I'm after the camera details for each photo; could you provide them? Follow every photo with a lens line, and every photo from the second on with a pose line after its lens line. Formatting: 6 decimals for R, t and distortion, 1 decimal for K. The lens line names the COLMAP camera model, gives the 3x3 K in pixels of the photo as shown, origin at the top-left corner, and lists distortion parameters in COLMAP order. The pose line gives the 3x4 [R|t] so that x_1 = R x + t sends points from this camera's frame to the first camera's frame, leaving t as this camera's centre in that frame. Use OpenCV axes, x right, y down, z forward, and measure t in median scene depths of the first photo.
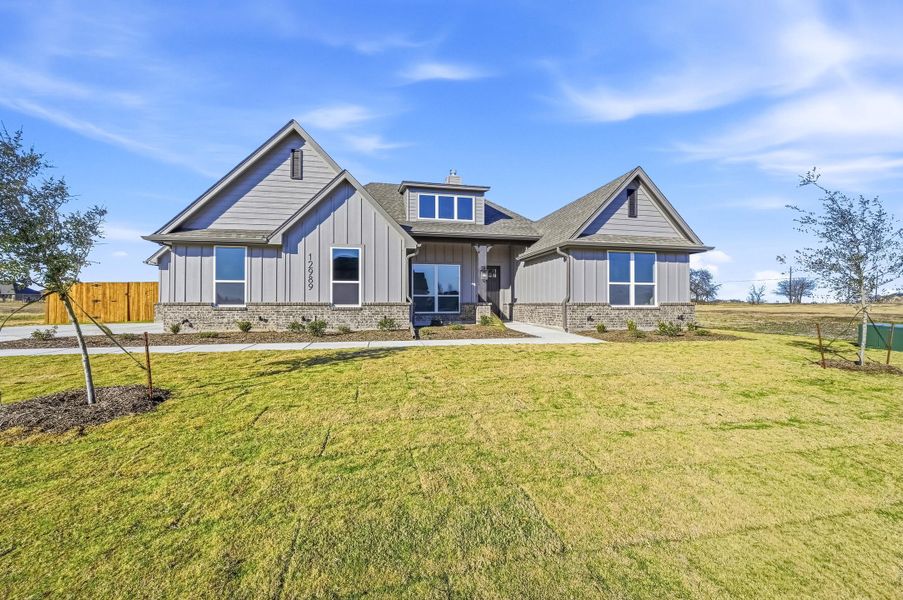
lens RADIAL K [[359.0, 0, 455.6], [0, 359.0, 296.3], [0, 0, 1]] dist [-0.000496, -0.000166]
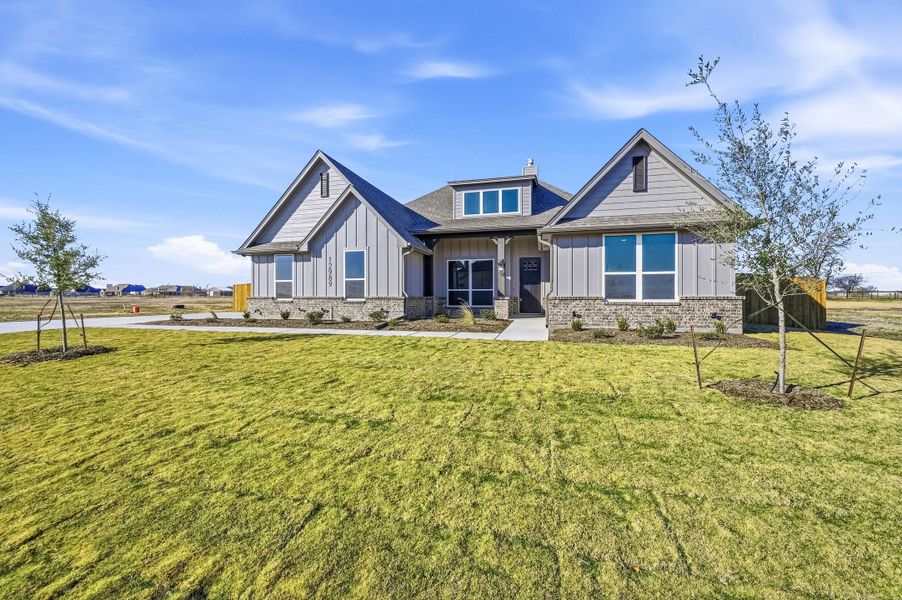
lens RADIAL K [[356.4, 0, 453.5], [0, 356.4, 296.0], [0, 0, 1]] dist [-0.002500, 0.000156]
pose [[0.897764, -0.002369, -0.440471, 0.477460], [0.009133, 0.999871, 0.013237, 0.002214], [0.440382, -0.015907, 0.897669, 0.083117]]
